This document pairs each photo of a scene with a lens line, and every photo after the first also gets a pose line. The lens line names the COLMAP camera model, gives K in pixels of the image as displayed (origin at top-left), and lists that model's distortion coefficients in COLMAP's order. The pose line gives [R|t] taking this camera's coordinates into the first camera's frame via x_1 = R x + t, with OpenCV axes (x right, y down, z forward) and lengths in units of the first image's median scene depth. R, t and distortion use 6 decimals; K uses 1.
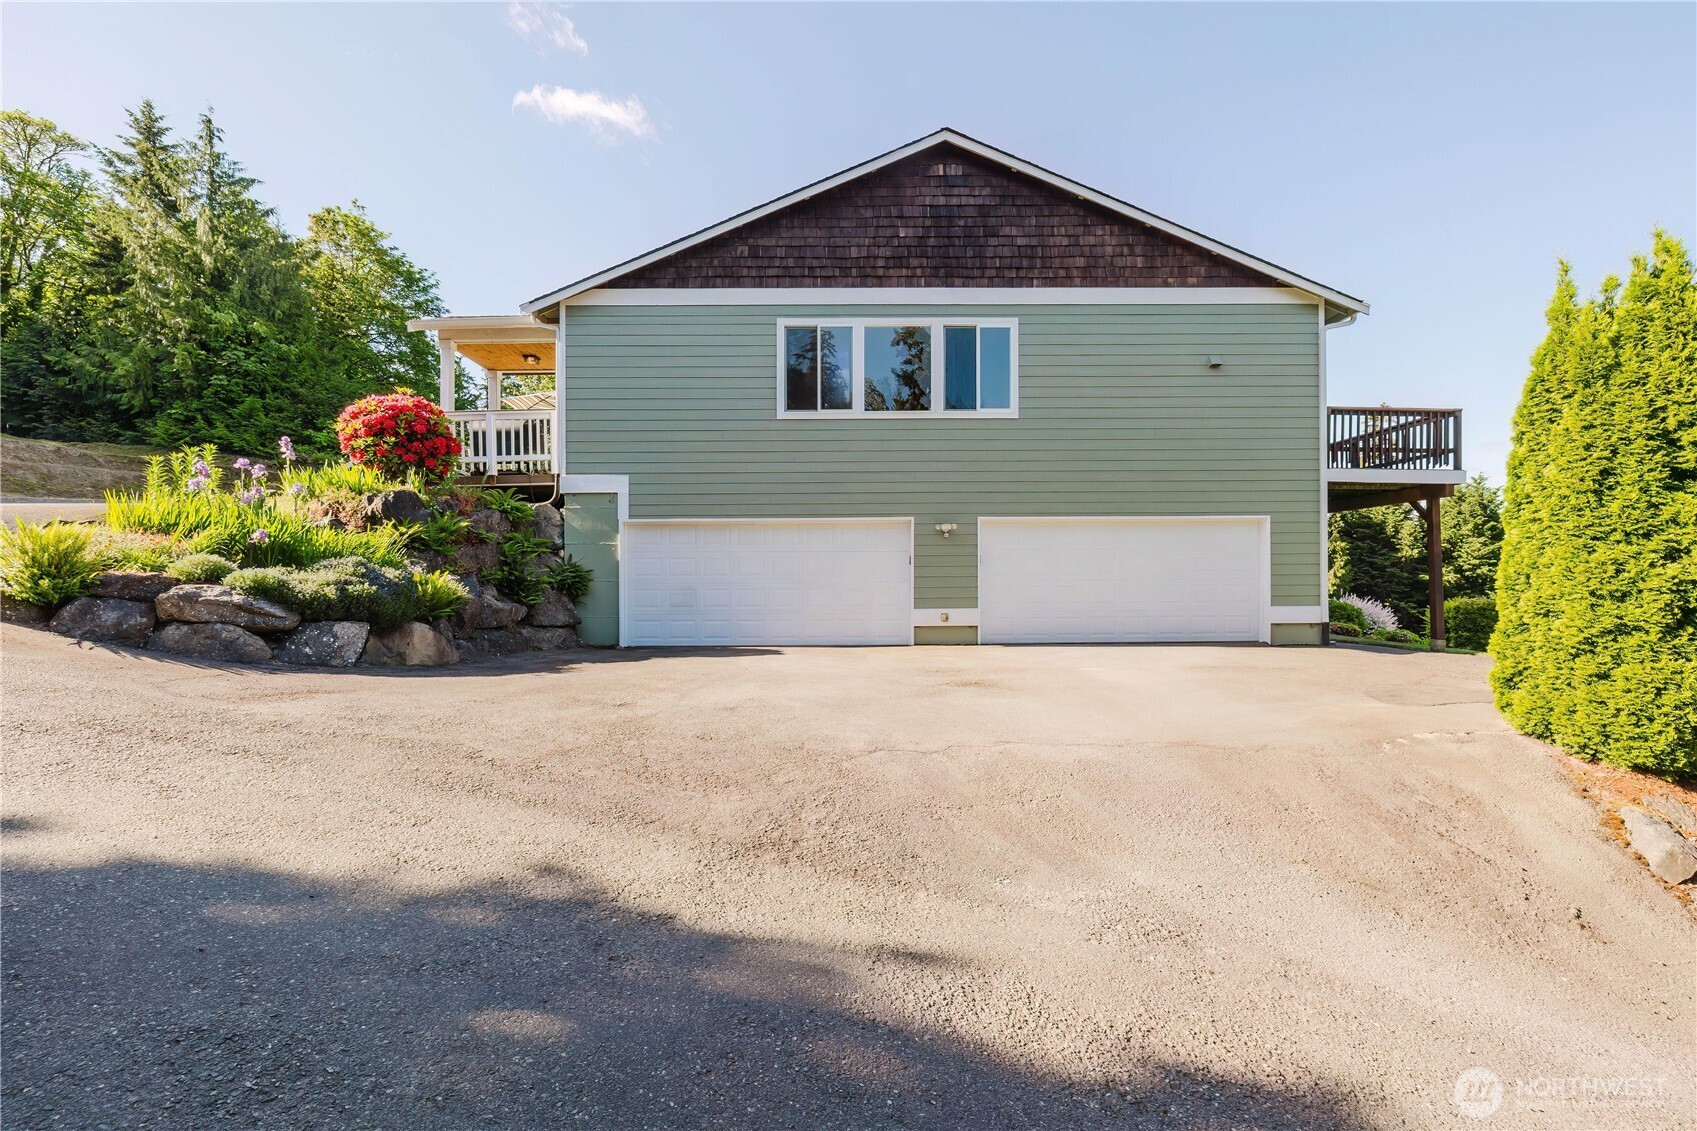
lens RADIAL K [[701.7, 0, 849.3], [0, 701.7, 564.6], [0, 0, 1]] dist [-0.002119, -0.001036]
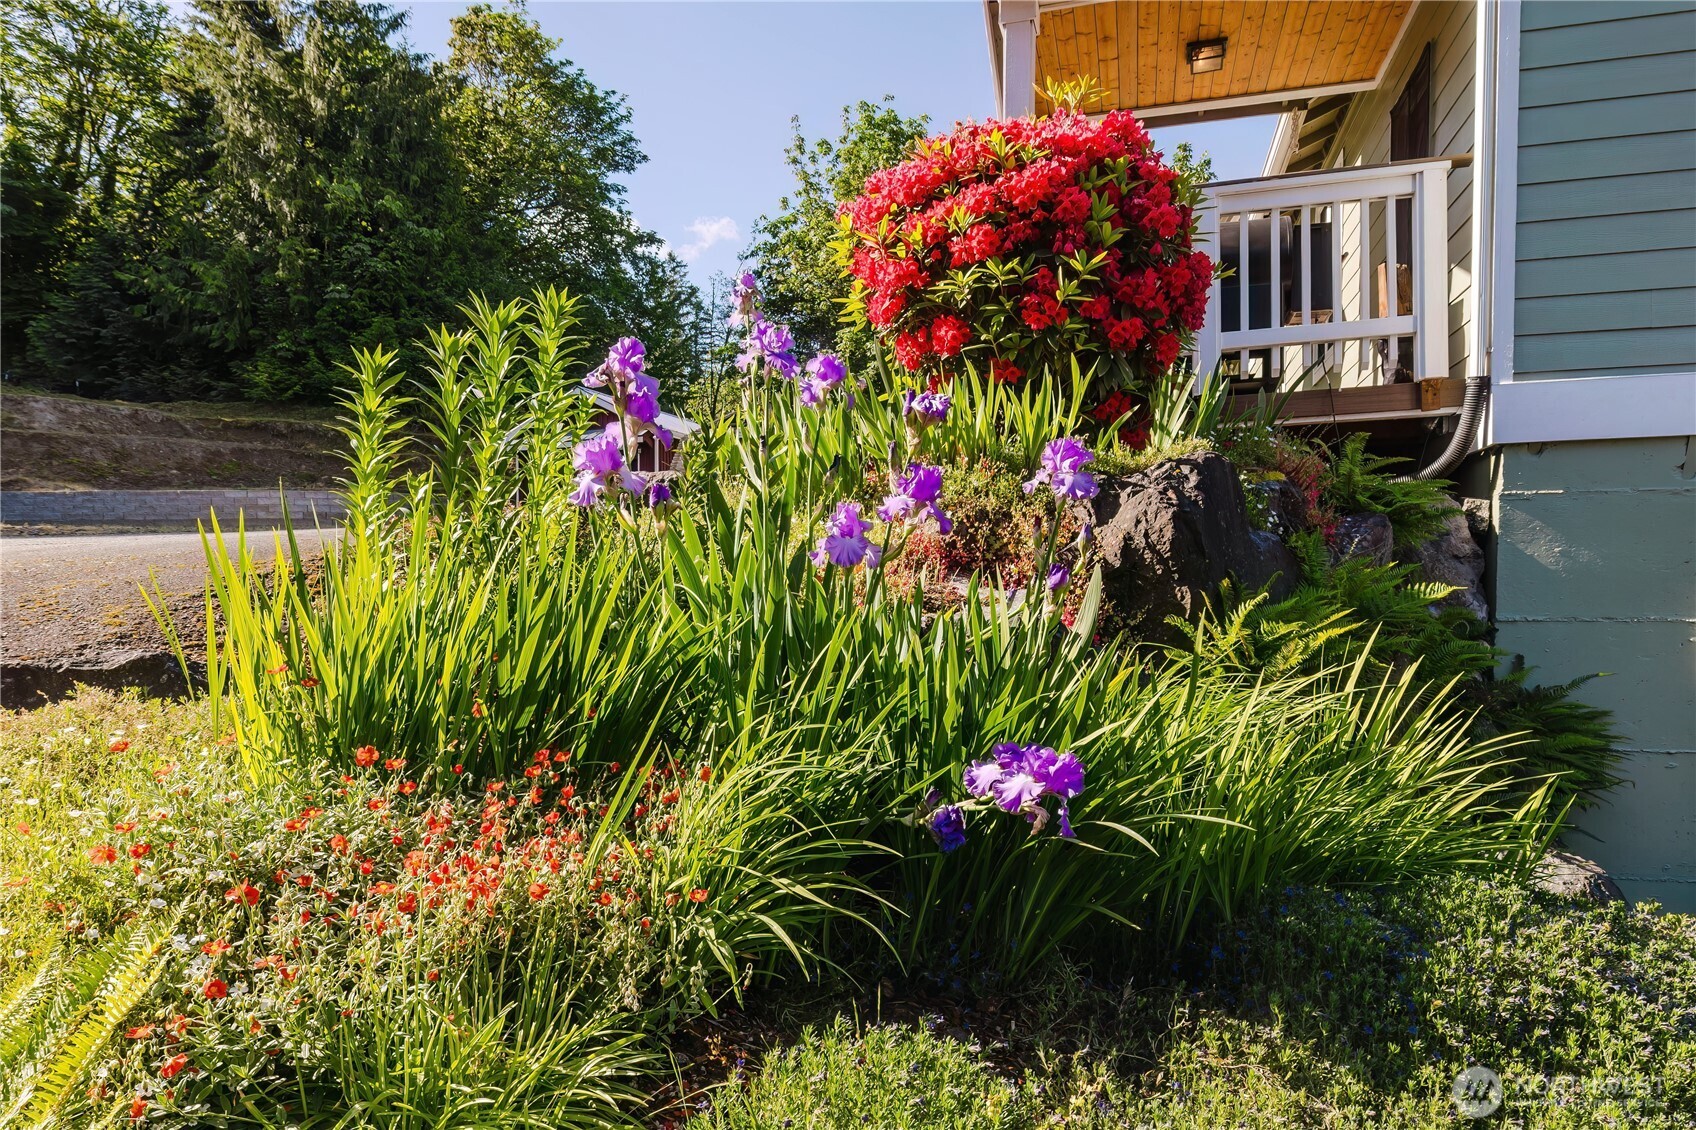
lens RADIAL K [[1067.0, 0, 843.6], [0, 1067.0, 555.4], [0, 0, 1]] dist [-0.001312, 0.001233]
pose [[0.963717, -0.012610, -0.266627, -0.208518], [0.013979, 0.999897, 0.003236, -0.023566], [0.266559, -0.006846, 0.963794, 0.194485]]
